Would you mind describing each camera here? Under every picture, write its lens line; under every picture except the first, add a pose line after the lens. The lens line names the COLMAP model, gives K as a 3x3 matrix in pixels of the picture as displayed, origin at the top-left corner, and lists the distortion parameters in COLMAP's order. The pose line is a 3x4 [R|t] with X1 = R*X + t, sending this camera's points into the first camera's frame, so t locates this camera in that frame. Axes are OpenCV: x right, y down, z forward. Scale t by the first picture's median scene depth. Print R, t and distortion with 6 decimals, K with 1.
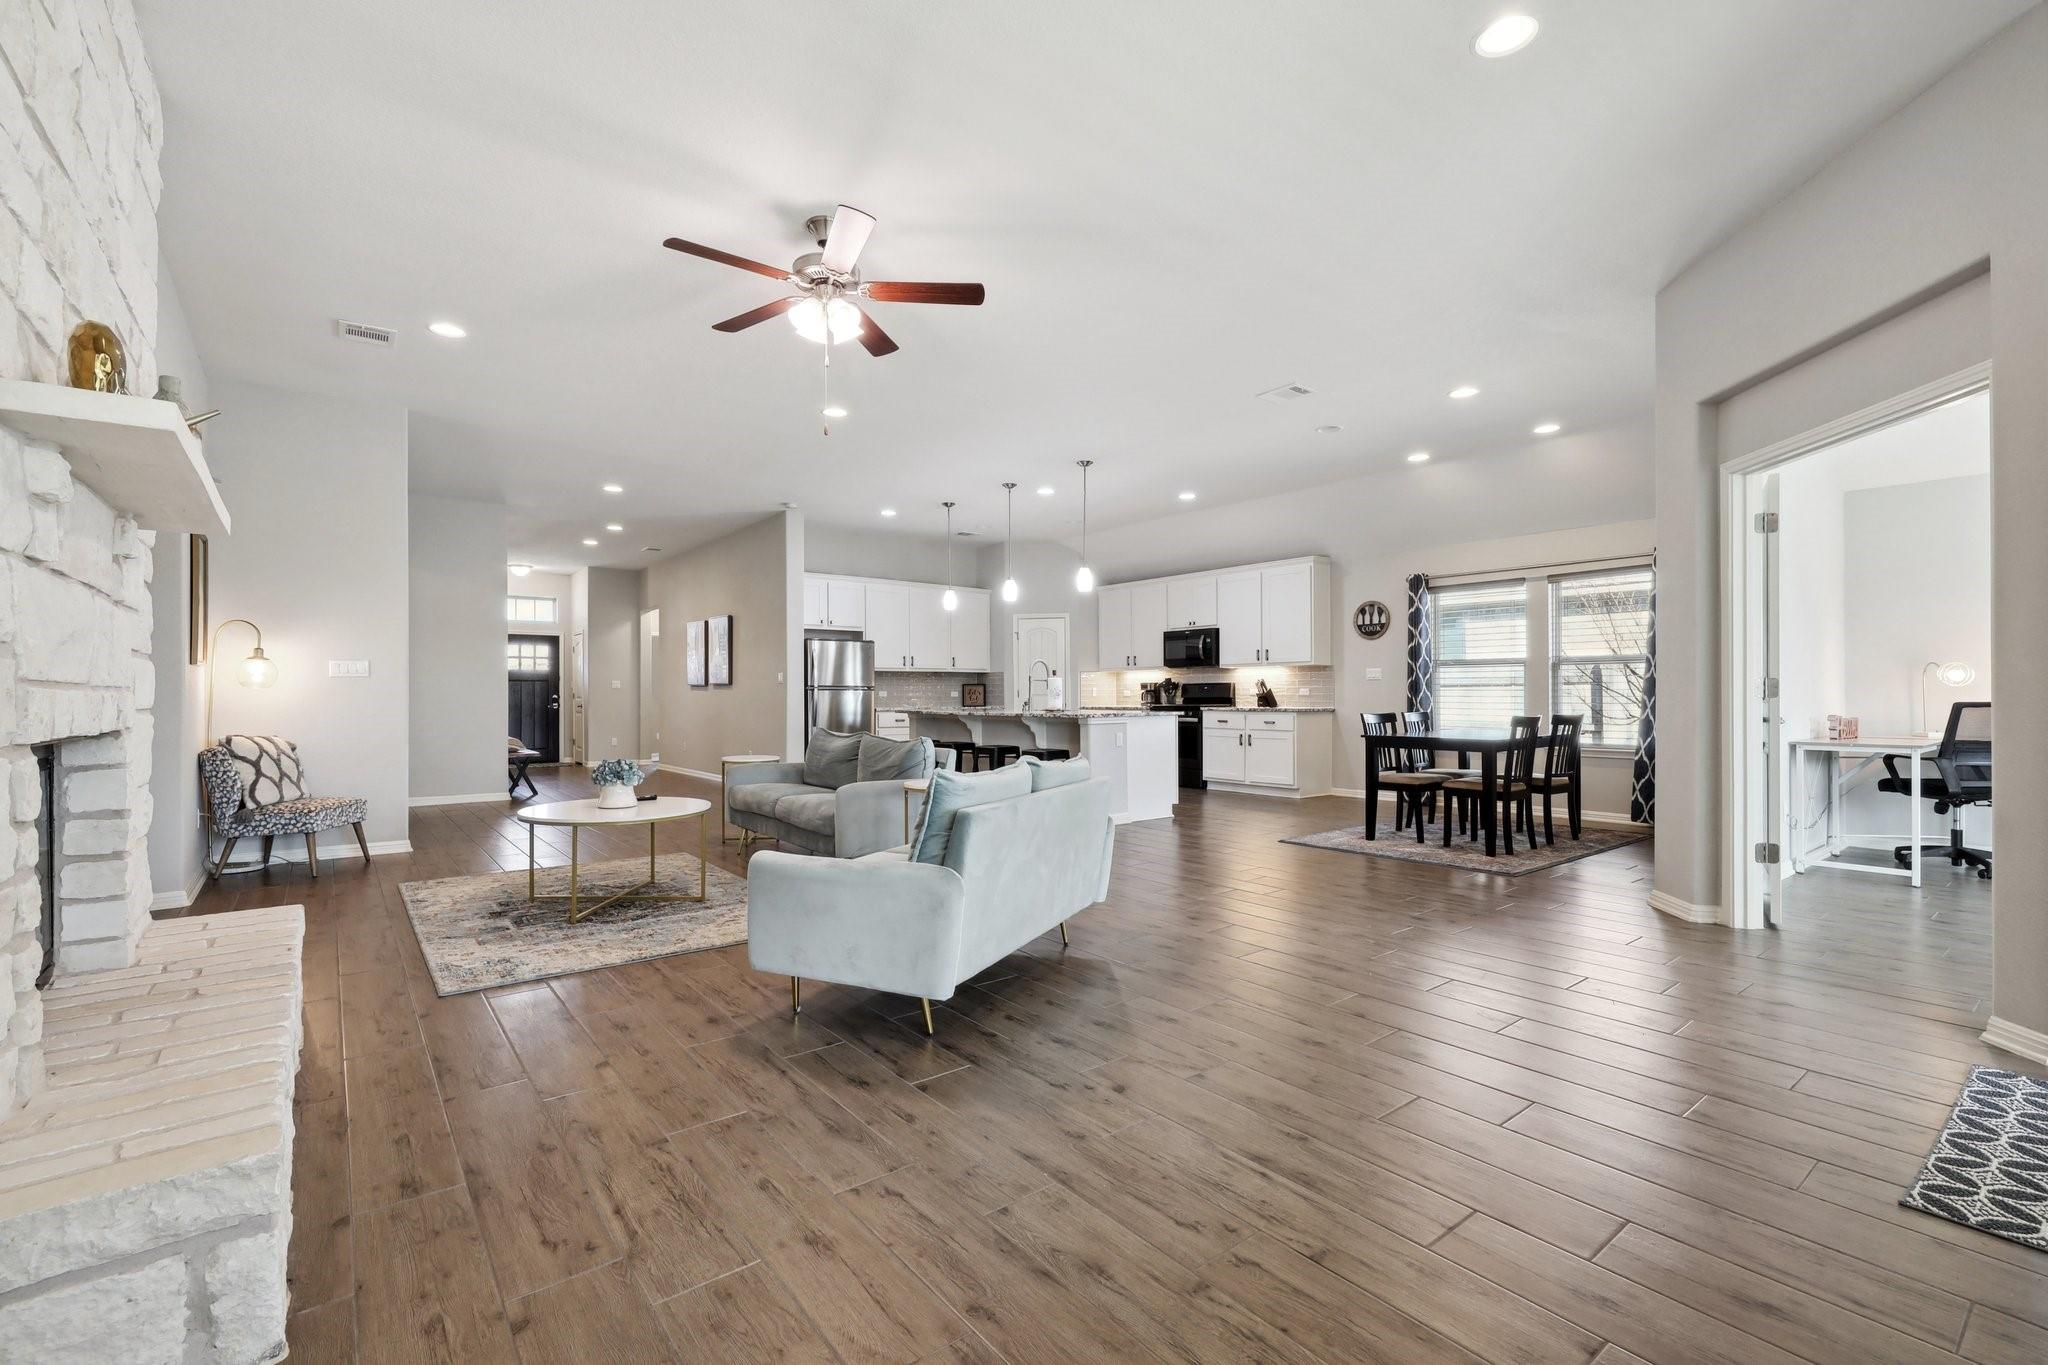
lens RADIAL K [[875.8, 0, 1010.0], [0, 875.8, 700.5], [0, 0, 1]] dist [0.003458, -0.002360]
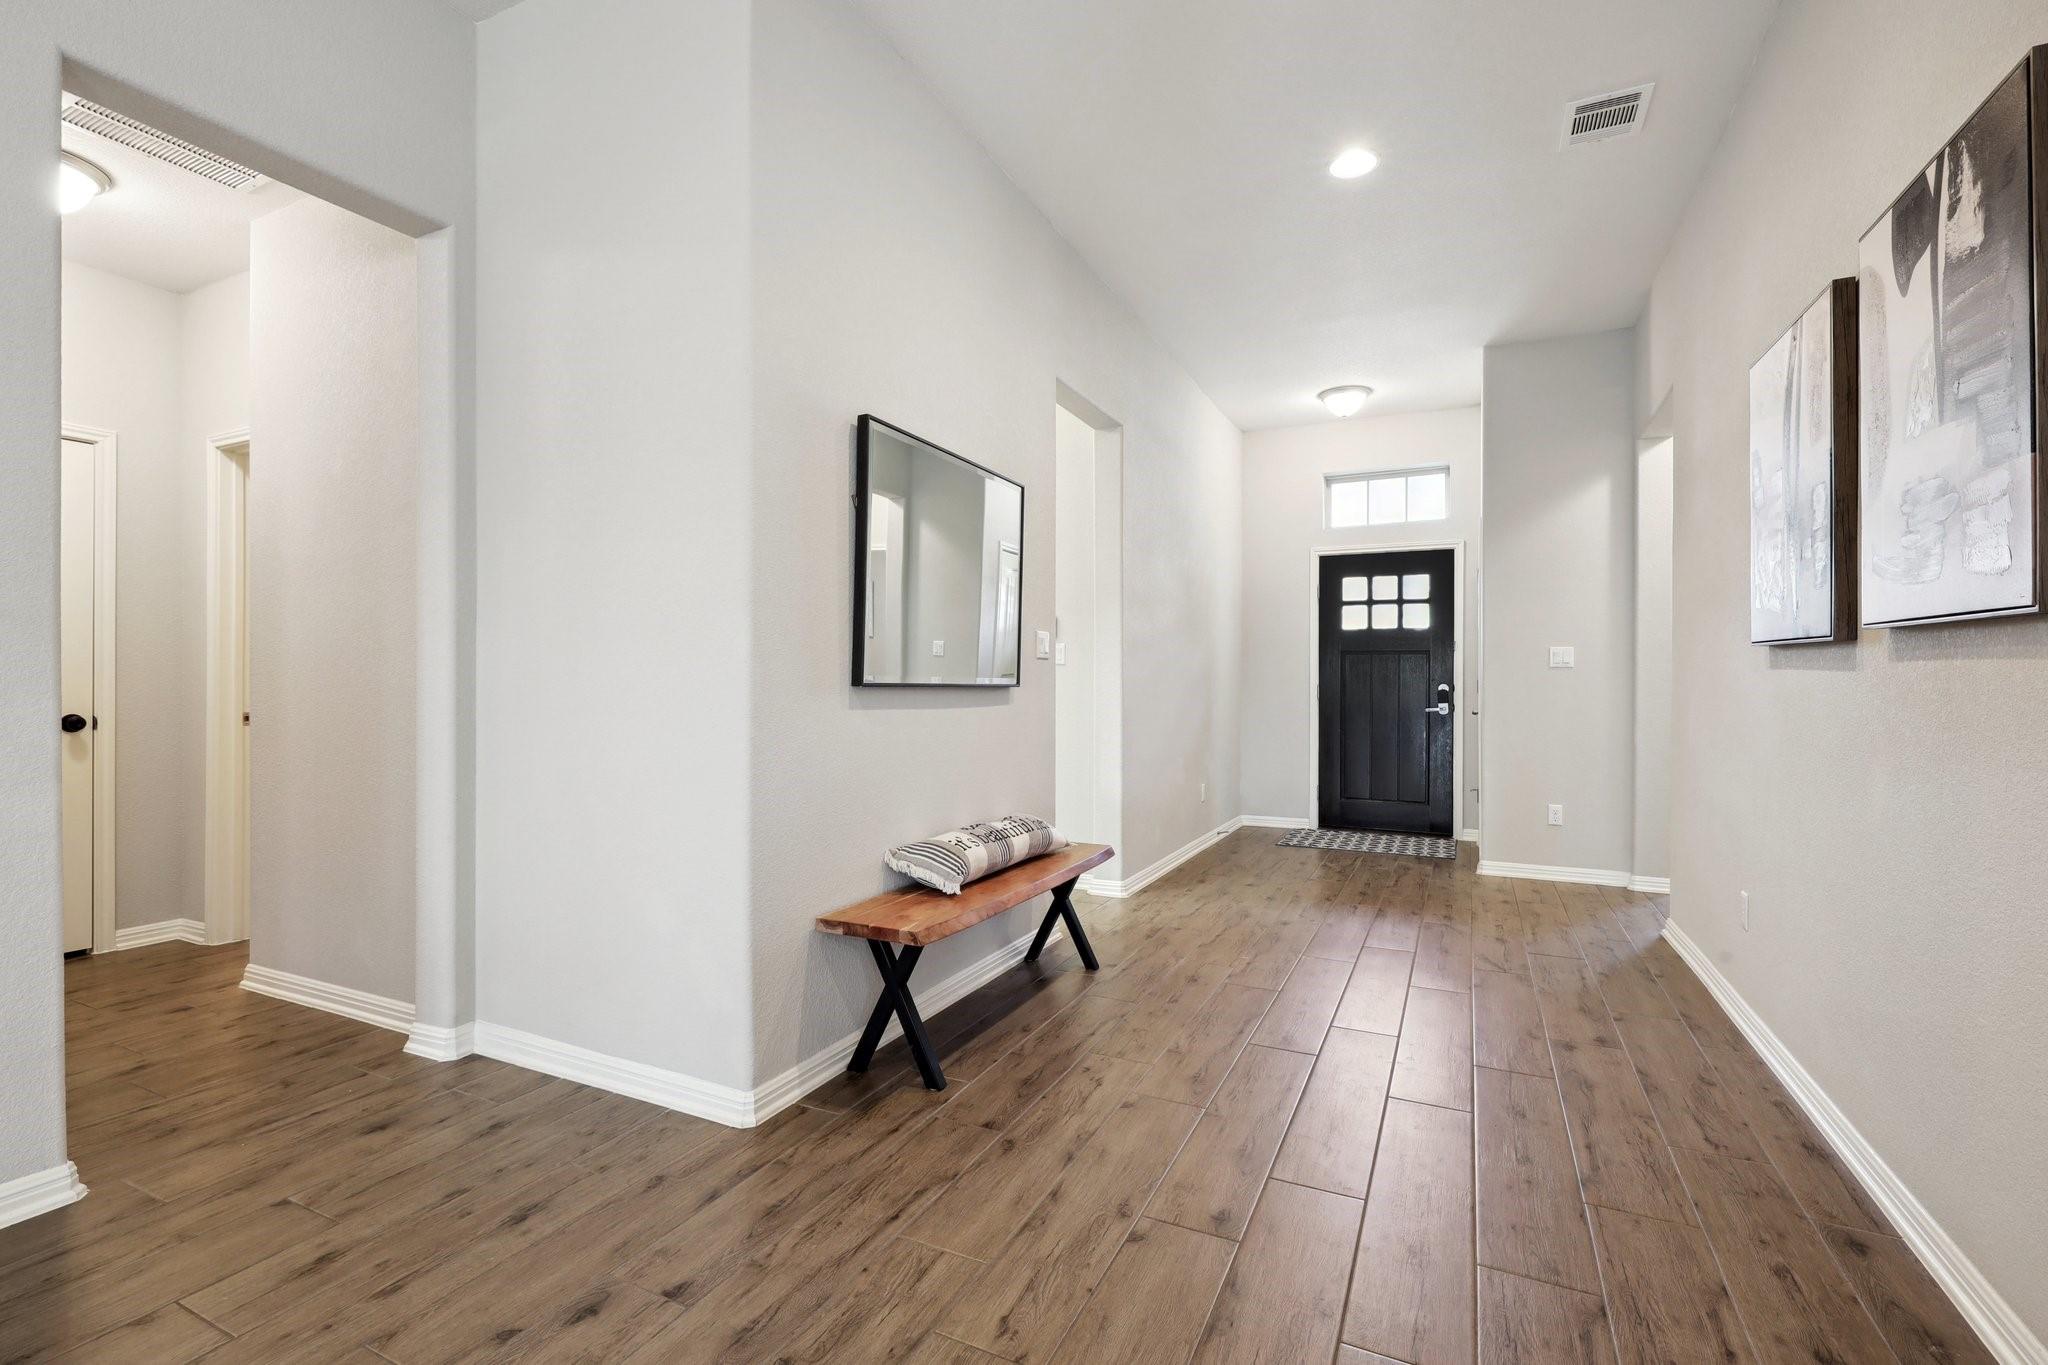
lens RADIAL K [[909.2, 0, 1026.6], [0, 909.2, 687.3], [0, 0, 1]] dist [0.000842, 0.000103]
pose [[0.437985, 0.008126, -0.898945, -0.276384], [-0.008763, 0.999950, 0.004770, -0.007316], [0.898939, 0.005789, 0.438035, 0.841804]]
